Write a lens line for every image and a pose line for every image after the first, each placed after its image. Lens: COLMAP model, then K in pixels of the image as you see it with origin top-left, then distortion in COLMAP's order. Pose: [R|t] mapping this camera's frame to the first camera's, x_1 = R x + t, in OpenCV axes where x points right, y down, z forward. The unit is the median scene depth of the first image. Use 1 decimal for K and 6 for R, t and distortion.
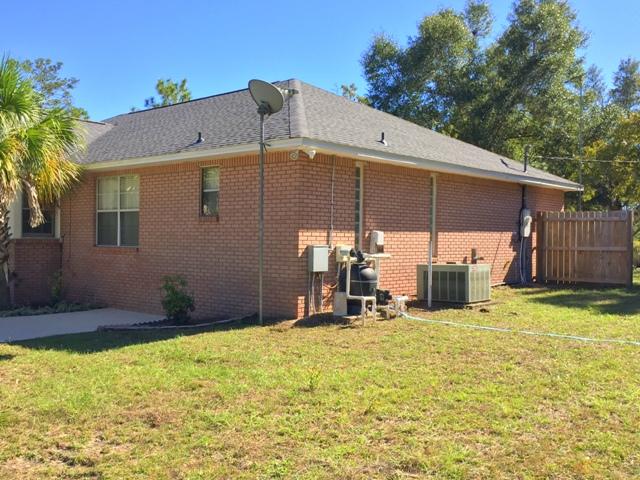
lens RADIAL K [[662.6, 0, 320.6], [0, 662.6, 240.1], [0, 0, 1]] dist [0.050275, 0.000000]
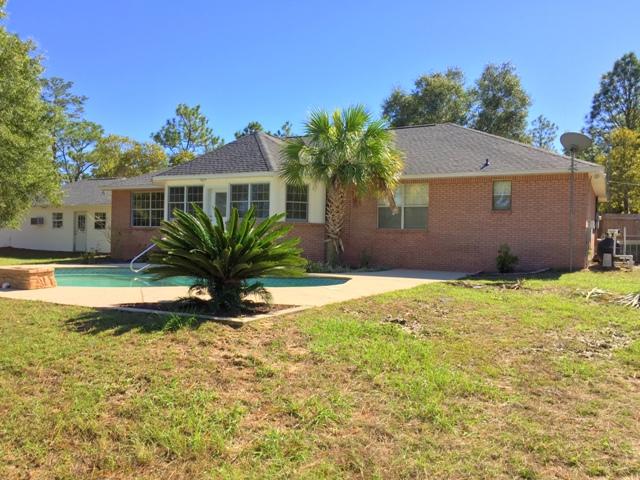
lens RADIAL K [[551.9, 0, 320.5], [0, 551.9, 239.4], [0, 0, 1]] dist [0.092013, -0.117742]
pose [[0.973712, 0.014218, 0.227339, -0.767586], [-0.013077, 0.999893, -0.006527, 0.043502], [-0.227407, 0.003382, 0.973794, -0.212541]]
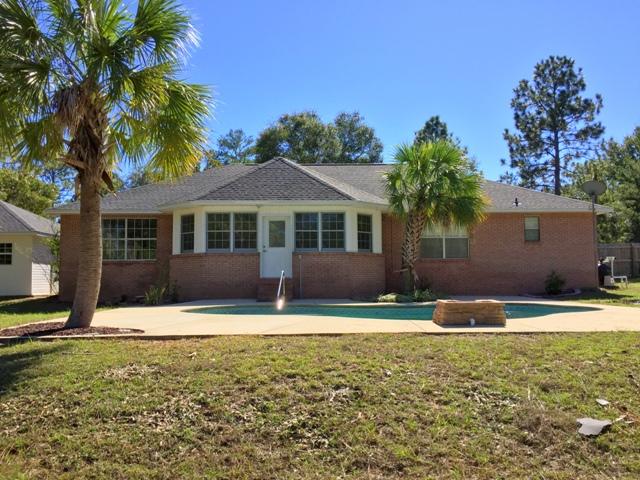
lens RADIAL K [[551.9, 0, 320.2], [0, 551.9, 239.0], [0, 0, 1]] dist [0.092013, -0.117742]
pose [[0.736895, 0.035182, 0.675091, -1.453166], [0.013309, 0.997696, -0.066521, 0.048647], [-0.675876, 0.058004, 0.734729, 0.172493]]
